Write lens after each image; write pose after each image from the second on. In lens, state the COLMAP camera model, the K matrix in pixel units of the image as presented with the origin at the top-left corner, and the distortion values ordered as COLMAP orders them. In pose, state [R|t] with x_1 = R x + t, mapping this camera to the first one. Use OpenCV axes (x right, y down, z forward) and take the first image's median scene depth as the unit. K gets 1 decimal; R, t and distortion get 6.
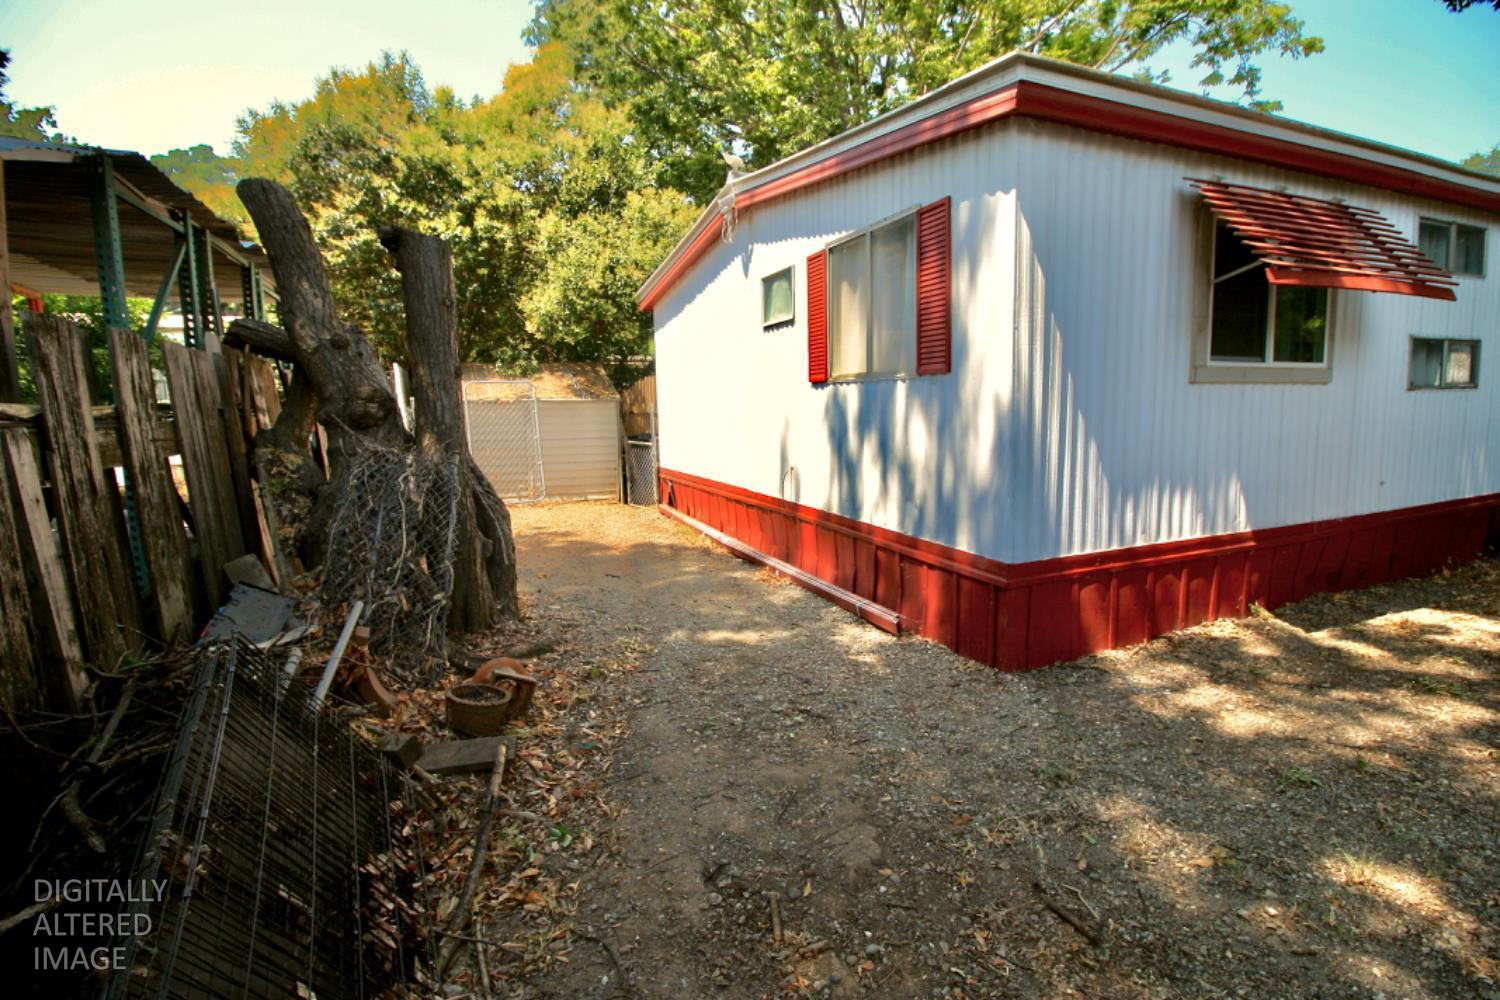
lens RADIAL K [[701.8, 0, 756.2], [0, 701.8, 510.1], [0, 0, 1]] dist [-0.023492, -0.002959]
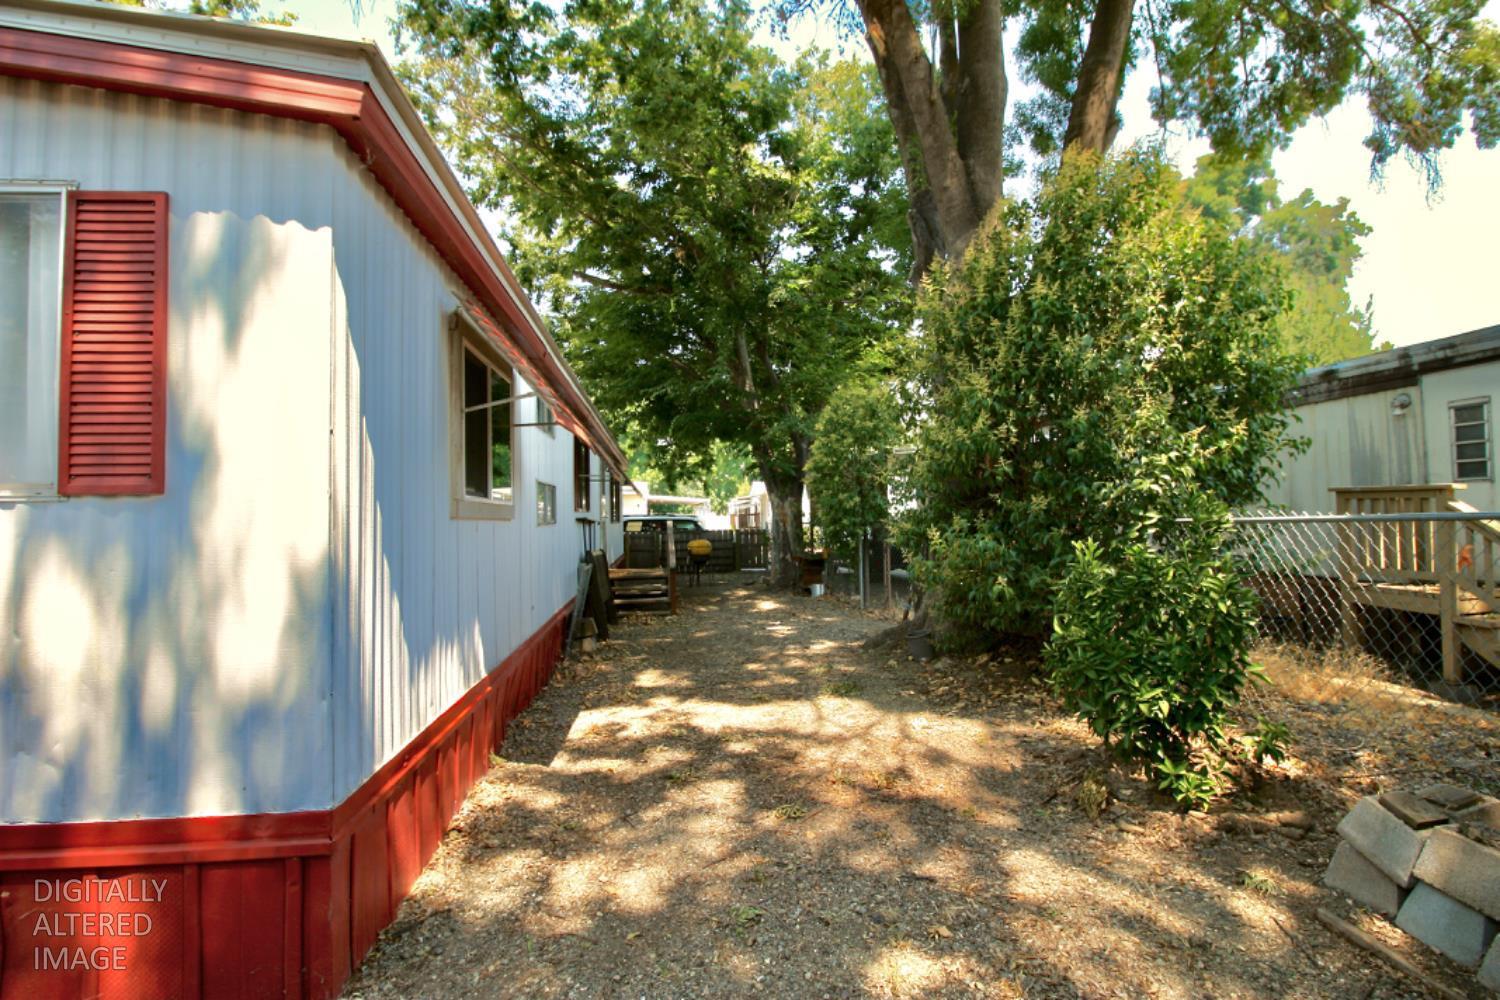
lens RADIAL K [[701.8, 0, 754.0], [0, 701.8, 488.7], [0, 0, 1]] dist [-0.023492, -0.002959]
pose [[0.248160, 0.055914, 0.967104, -0.133744], [0.158863, 0.982468, -0.097567, -0.075726], [-0.955604, 0.177850, 0.234927, 0.435421]]
